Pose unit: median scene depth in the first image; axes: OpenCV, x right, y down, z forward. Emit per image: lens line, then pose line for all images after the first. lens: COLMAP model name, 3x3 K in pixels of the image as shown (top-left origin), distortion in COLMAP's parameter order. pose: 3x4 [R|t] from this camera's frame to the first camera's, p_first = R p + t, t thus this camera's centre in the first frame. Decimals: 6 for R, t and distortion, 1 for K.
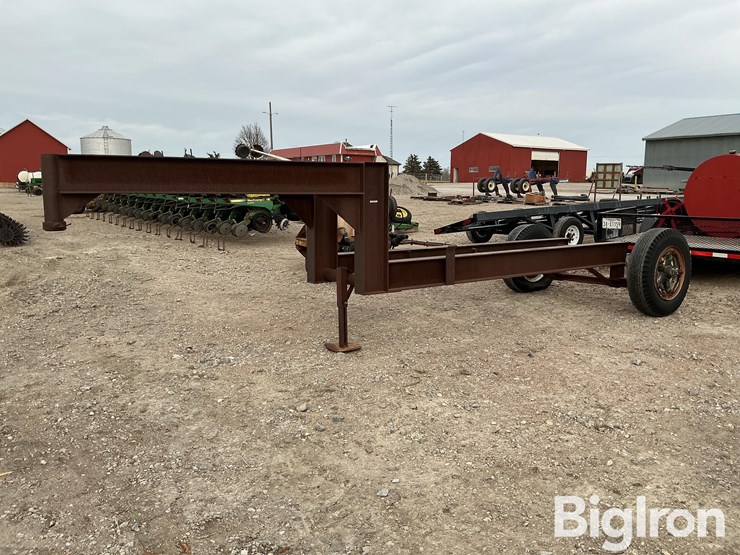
lens RADIAL K [[606.9, 0, 367.7], [0, 606.9, 286.7], [0, 0, 1]] dist [0.095555, -0.172460]
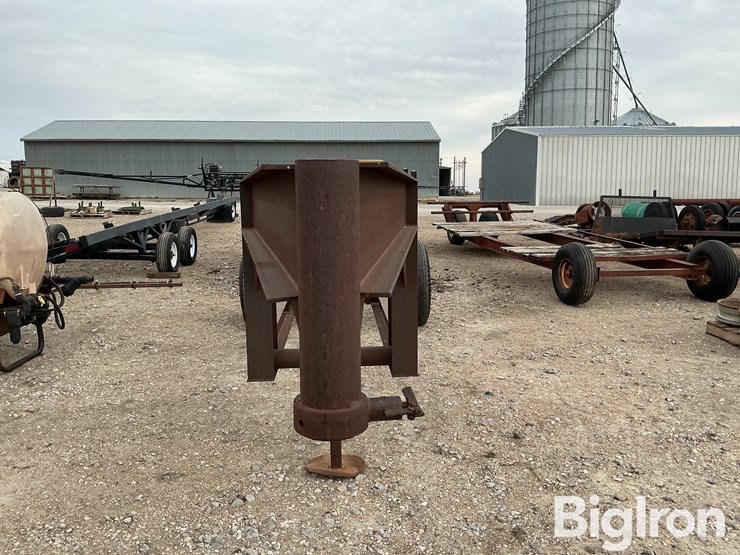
lens RADIAL K [[611.6, 0, 368.6], [0, 611.6, 280.0], [0, 0, 1]] dist [0.075125, -0.119626]
pose [[0.521925, -0.126817, 0.843511, -0.330522], [0.139463, 0.988266, 0.062287, -0.077786], [-0.841513, 0.085130, 0.533488, 0.379719]]
